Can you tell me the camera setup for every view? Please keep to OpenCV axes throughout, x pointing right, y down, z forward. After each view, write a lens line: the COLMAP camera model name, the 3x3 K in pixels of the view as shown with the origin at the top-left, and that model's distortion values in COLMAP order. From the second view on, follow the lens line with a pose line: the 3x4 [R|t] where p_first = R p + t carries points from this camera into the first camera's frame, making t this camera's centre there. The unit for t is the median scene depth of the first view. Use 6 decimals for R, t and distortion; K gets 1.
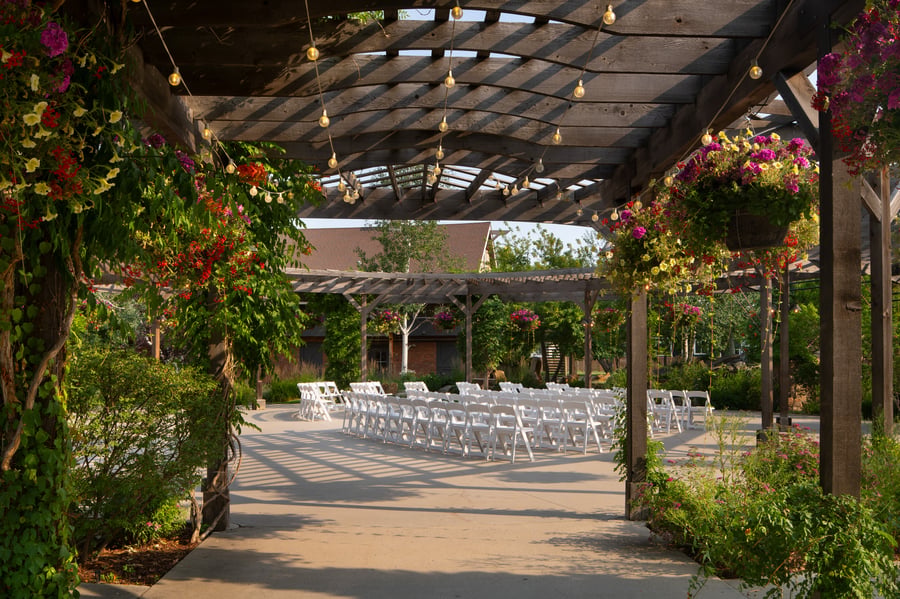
lens RADIAL K [[993.3, 0, 450.0], [0, 993.3, 299.5], [0, 0, 1]] dist [0.098114, 0.045421]
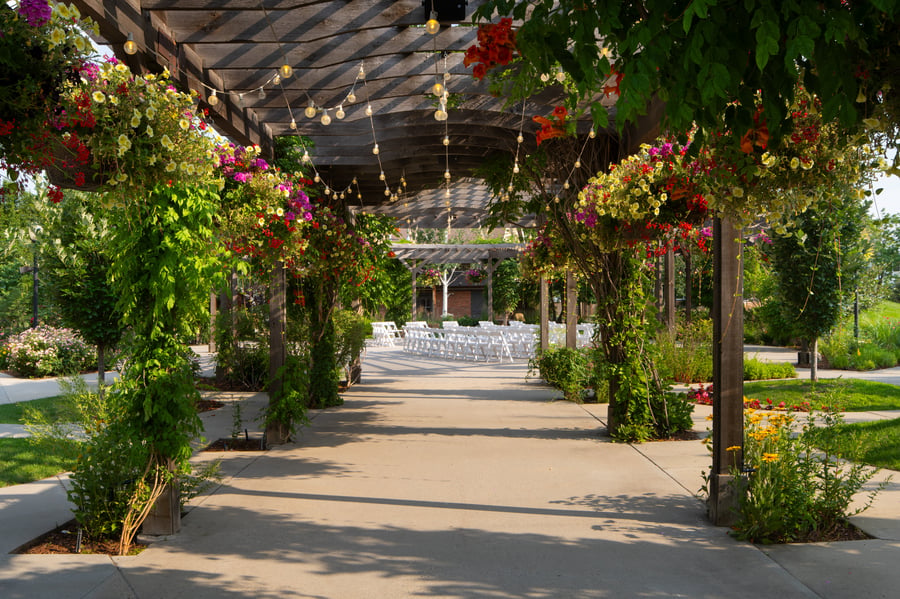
lens RADIAL K [[993.3, 0, 450.0], [0, 993.3, 299.5], [0, 0, 1]] dist [0.098114, 0.045421]
pose [[0.998963, -0.008807, -0.044660, 0.025227], [0.011285, 0.998392, 0.055549, -0.025209], [0.044099, -0.055995, 0.997457, -0.383718]]
